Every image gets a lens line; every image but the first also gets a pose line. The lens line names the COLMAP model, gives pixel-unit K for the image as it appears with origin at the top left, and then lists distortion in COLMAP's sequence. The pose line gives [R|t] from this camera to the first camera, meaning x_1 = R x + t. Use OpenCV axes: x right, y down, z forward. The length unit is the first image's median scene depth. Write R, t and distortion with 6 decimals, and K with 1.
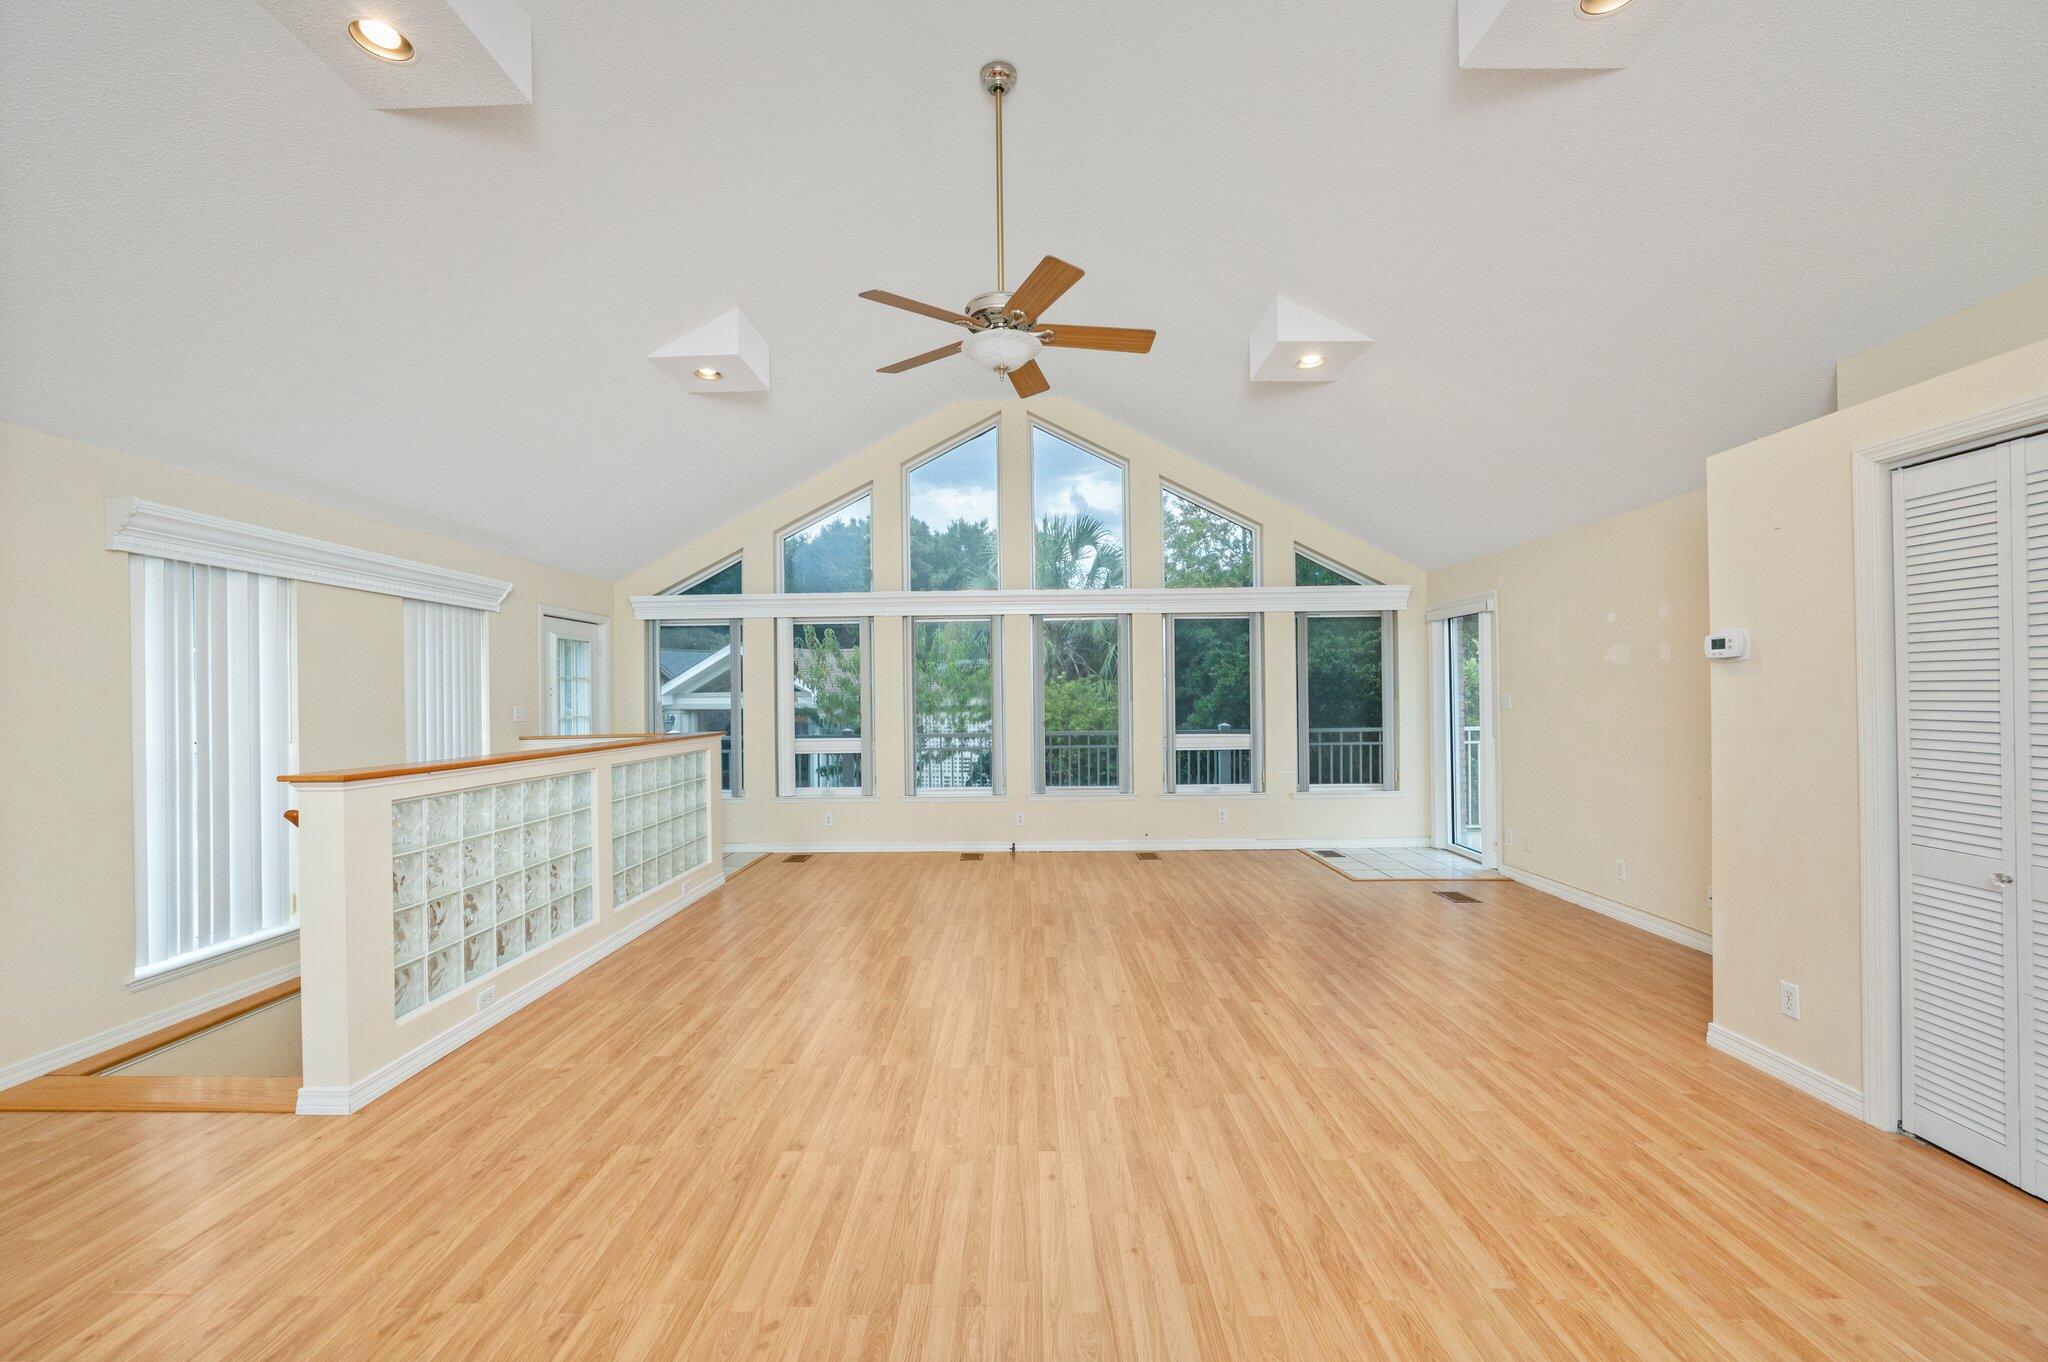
lens RADIAL K [[823.4, 0, 1009.9], [0, 823.4, 689.3], [0, 0, 1]] dist [-0.010082, 0.001262]
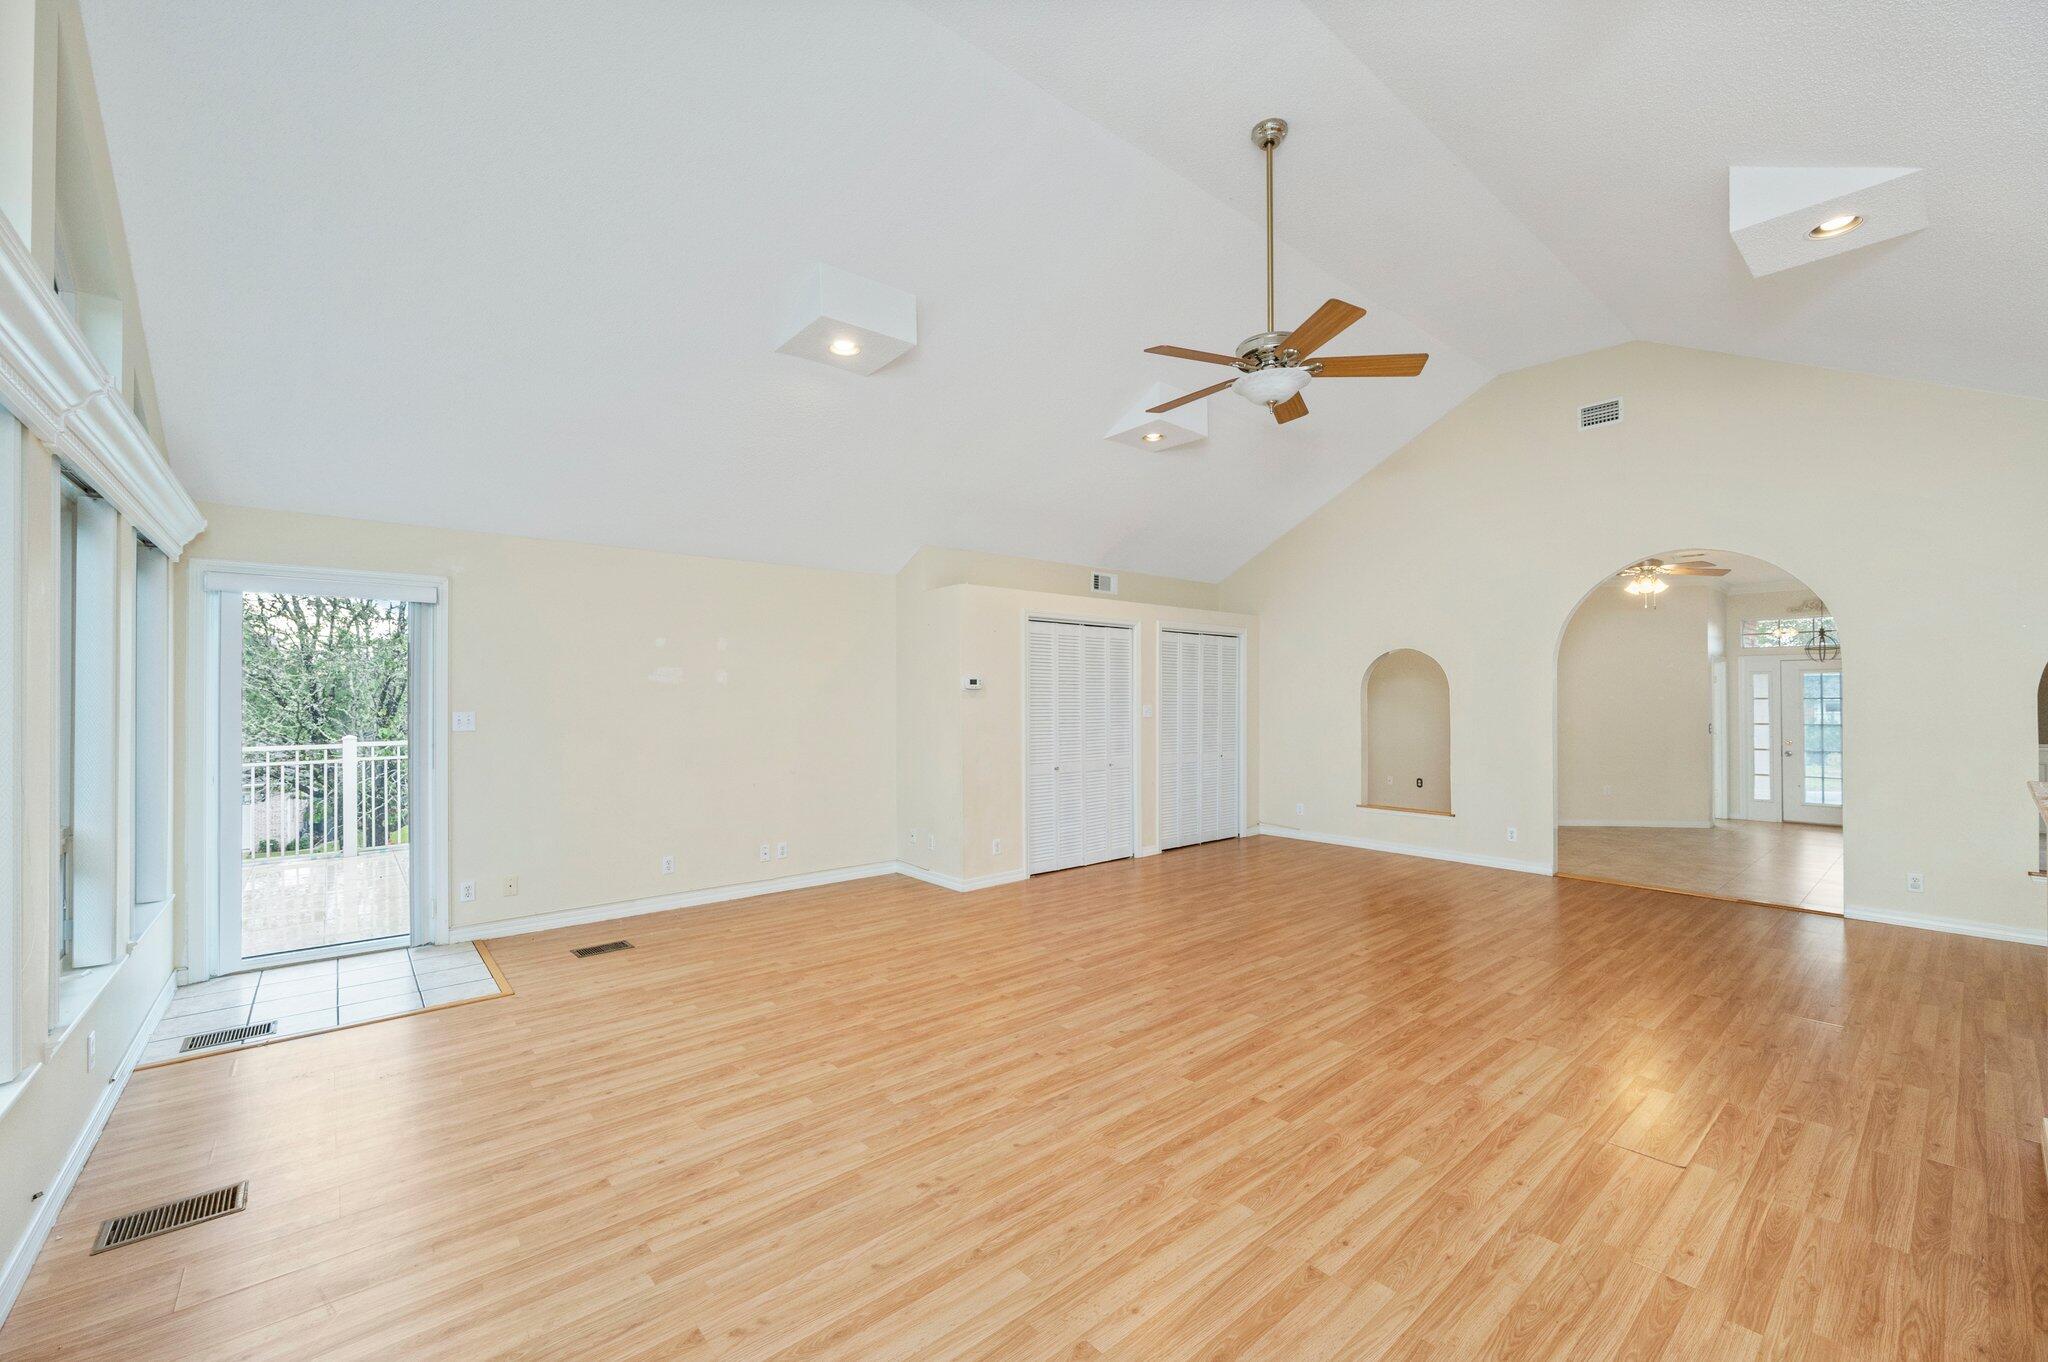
lens RADIAL K [[823.4, 0, 994.1], [0, 823.4, 691.1], [0, 0, 1]] dist [-0.010082, 0.001262]
pose [[-0.647030, 0.021010, 0.762175, -0.589356], [0.004121, 0.999702, -0.024059, 0.014565], [-0.762454, -0.012425, -0.646923, 1.980382]]
